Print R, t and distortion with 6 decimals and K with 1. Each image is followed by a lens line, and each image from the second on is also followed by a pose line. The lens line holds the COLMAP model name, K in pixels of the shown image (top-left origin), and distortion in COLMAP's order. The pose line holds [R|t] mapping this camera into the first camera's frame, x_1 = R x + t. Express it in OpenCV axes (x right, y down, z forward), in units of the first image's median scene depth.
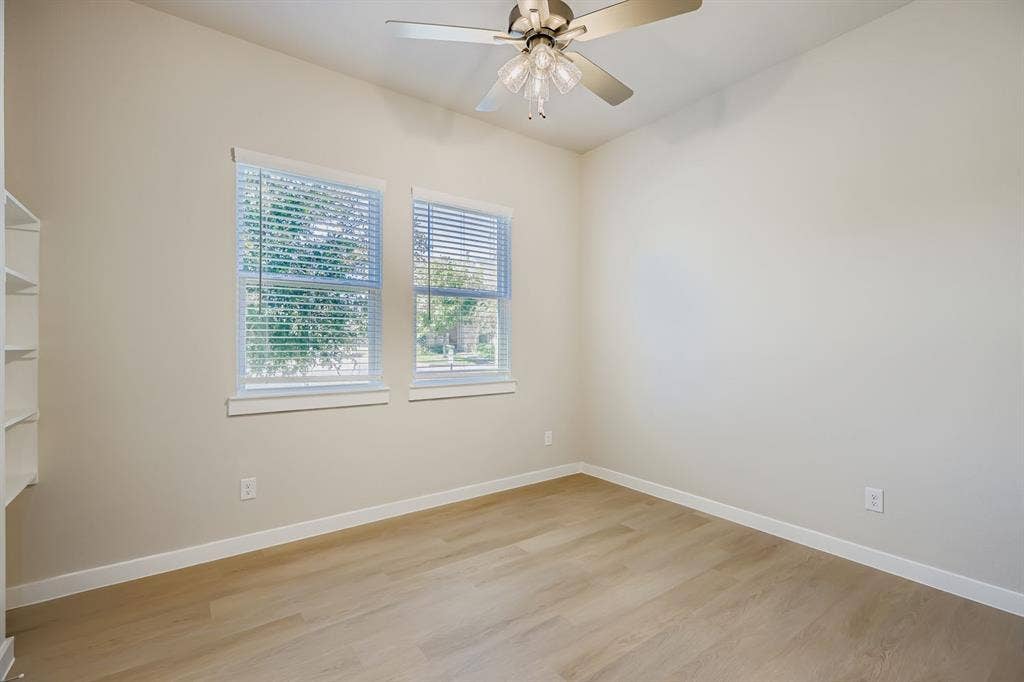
lens RADIAL K [[468.9, 0, 512.0], [0, 468.9, 341.0], [0, 0, 1]] dist [0.000754, -0.000325]
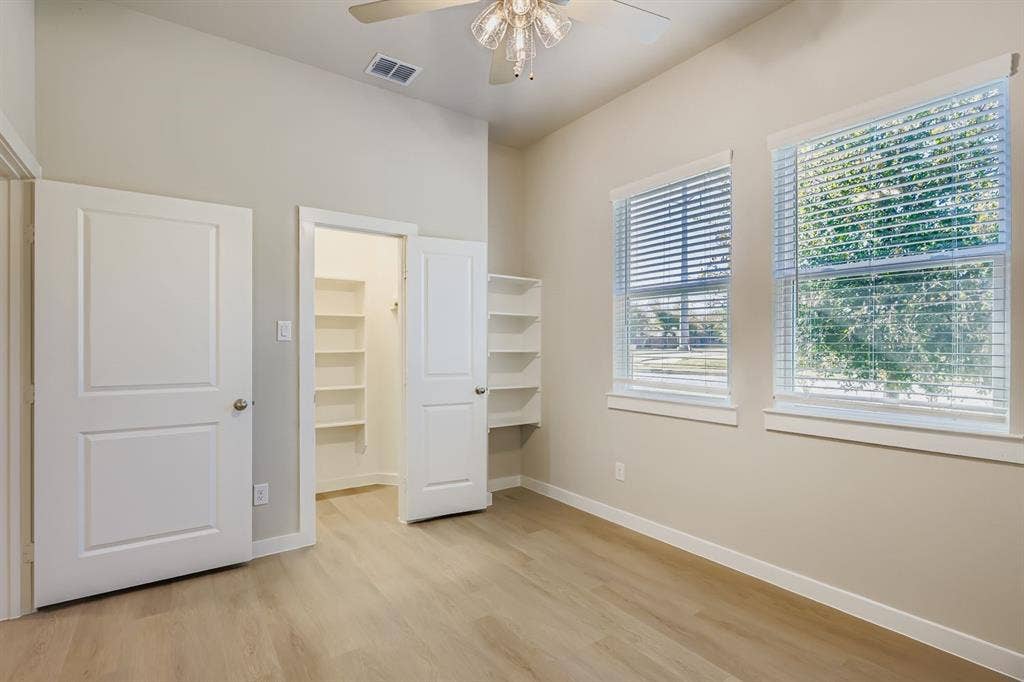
lens RADIAL K [[476.2, 0, 511.2], [0, 476.2, 344.5], [0, 0, 1]] dist [0.000353, -0.000010]
pose [[-0.025452, -0.017945, -0.999515, 0.679161], [-0.010780, 0.999786, -0.017675, 0.015445], [0.999618, 0.010325, -0.025640, 0.765946]]
